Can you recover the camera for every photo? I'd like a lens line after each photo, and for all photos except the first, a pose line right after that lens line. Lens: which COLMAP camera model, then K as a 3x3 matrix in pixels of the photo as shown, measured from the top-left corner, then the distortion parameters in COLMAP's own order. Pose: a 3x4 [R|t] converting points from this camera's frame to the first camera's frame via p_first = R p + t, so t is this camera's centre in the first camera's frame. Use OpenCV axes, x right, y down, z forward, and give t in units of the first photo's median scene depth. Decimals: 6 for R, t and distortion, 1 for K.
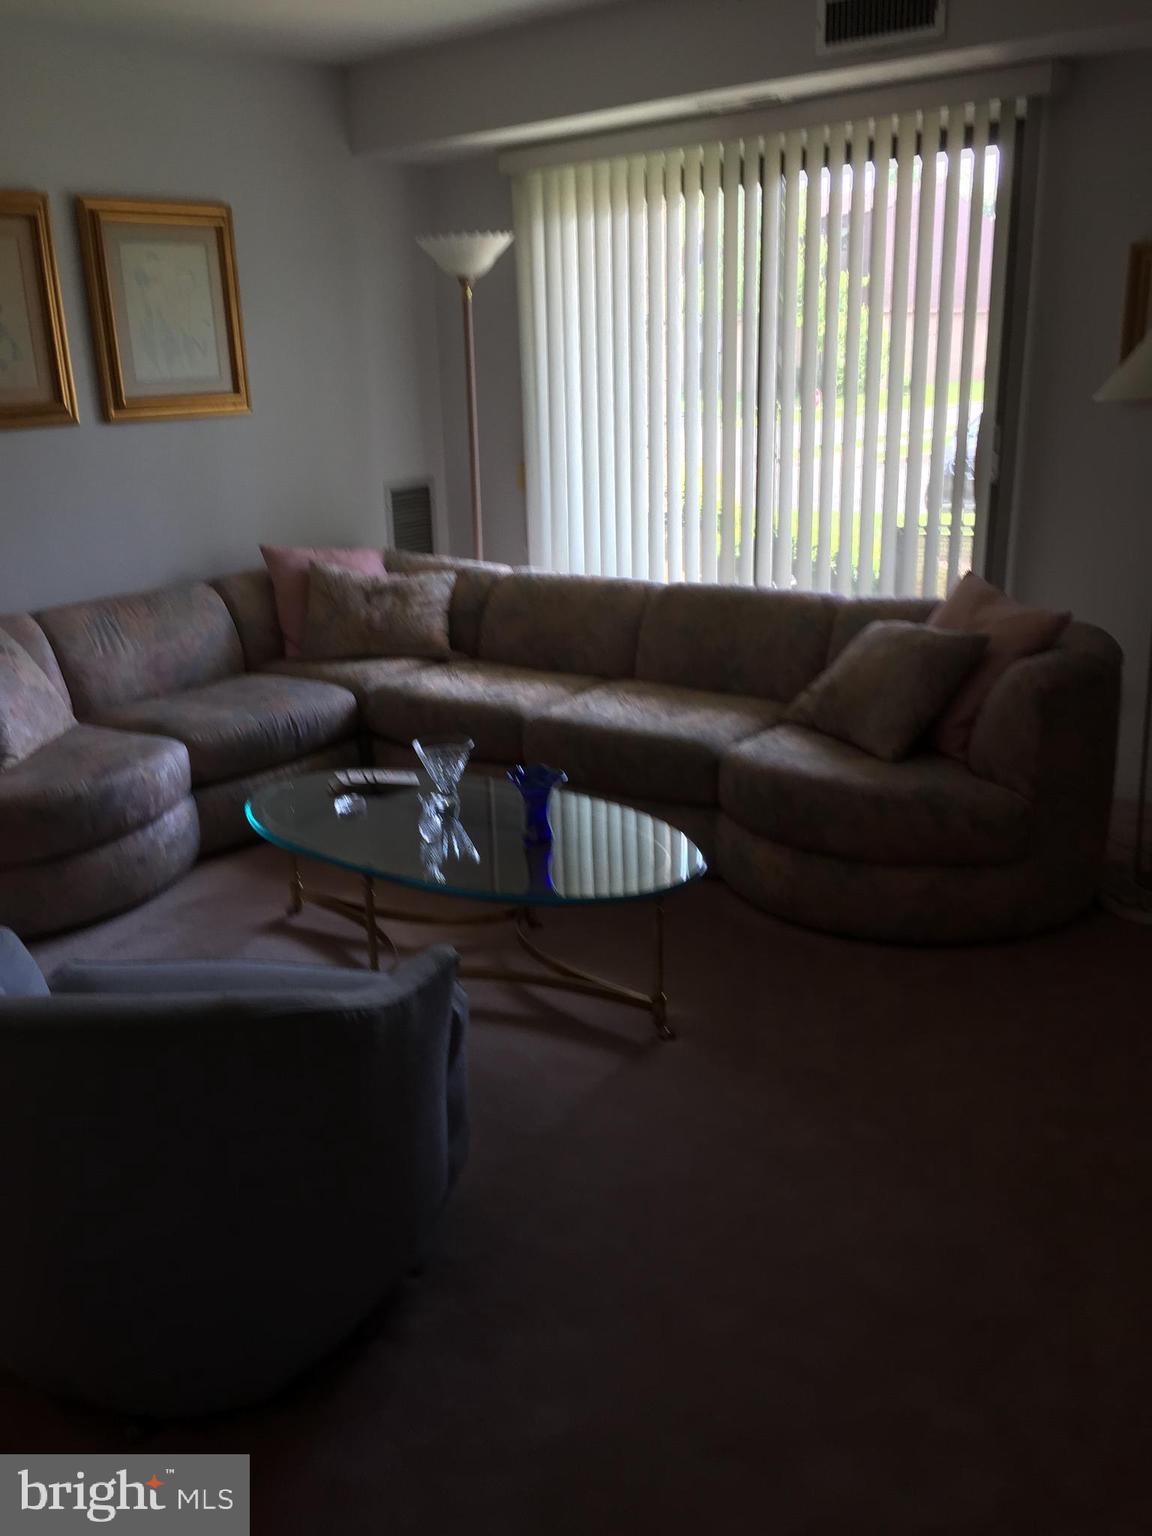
lens RADIAL K [[1294.9, 0, 576.0], [0, 1294.9, 768.0], [0, 0, 1]] dist [0.077590, -0.120475]
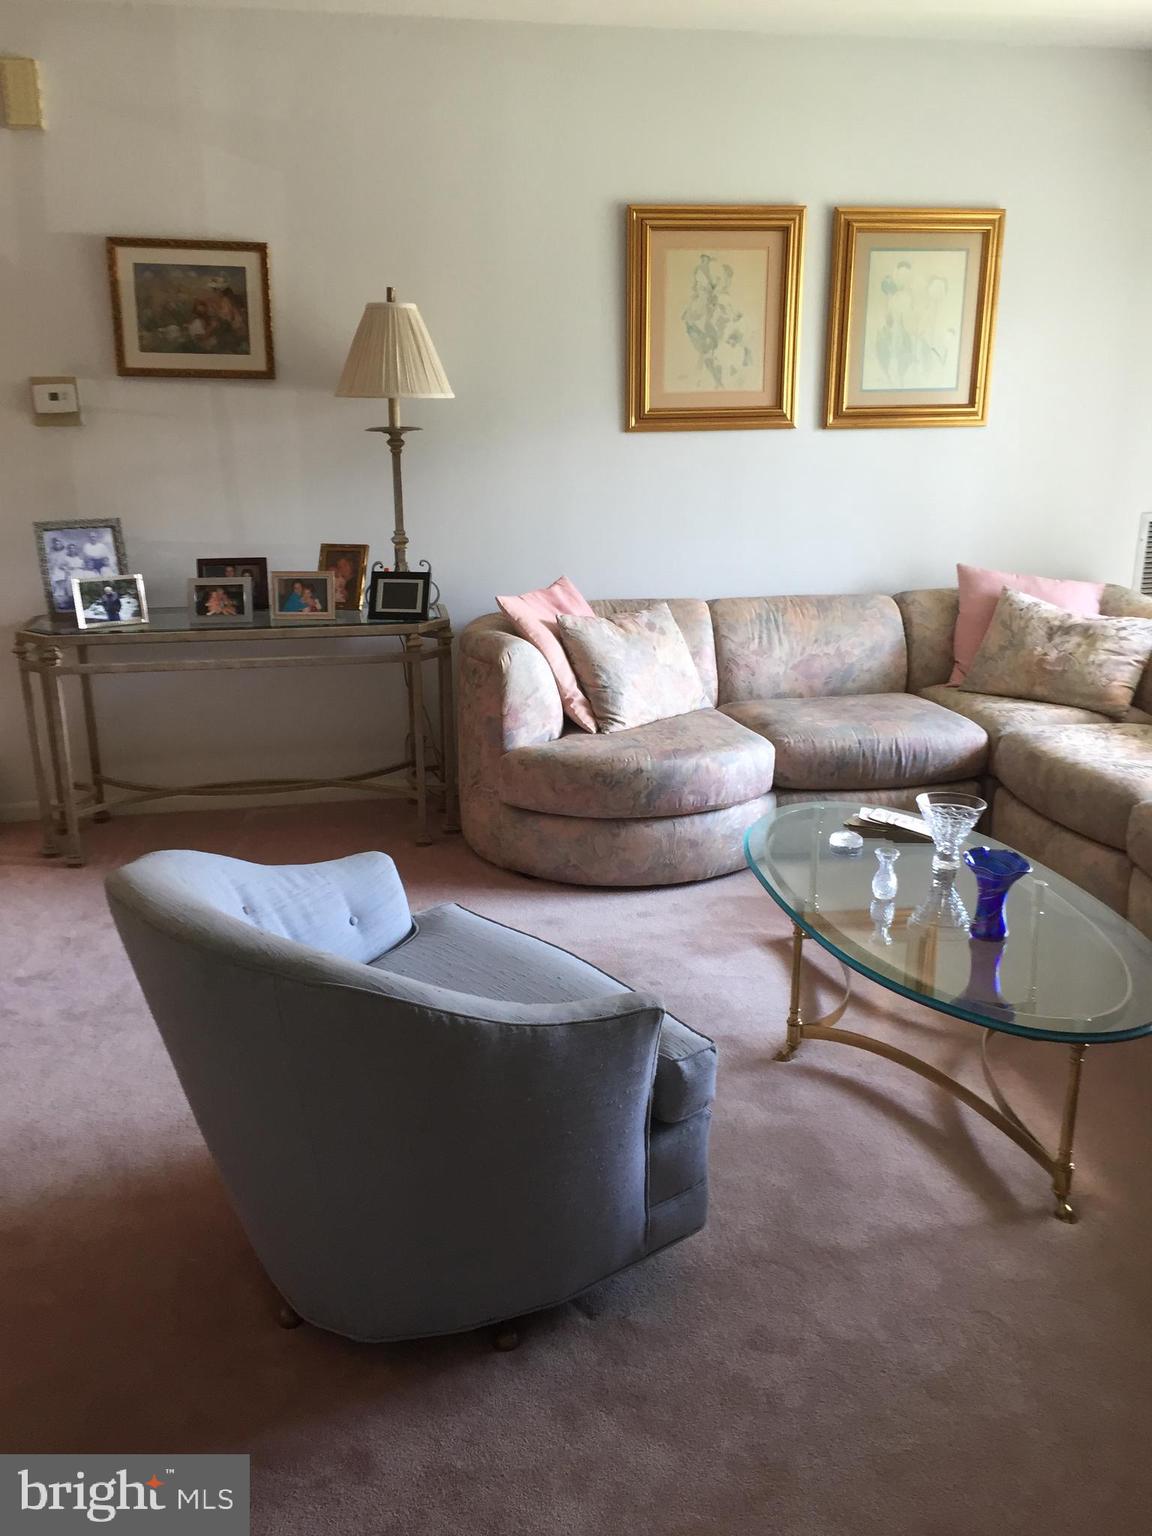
lens RADIAL K [[1294.9, 0, 576.0], [0, 1294.9, 768.0], [0, 0, 1]] dist [0.077590, -0.120475]
pose [[0.756319, 0.219224, -0.616378, 0.188458], [-0.223912, 0.972022, 0.070965, -0.034755], [0.614690, 0.084342, 0.784246, 0.102910]]
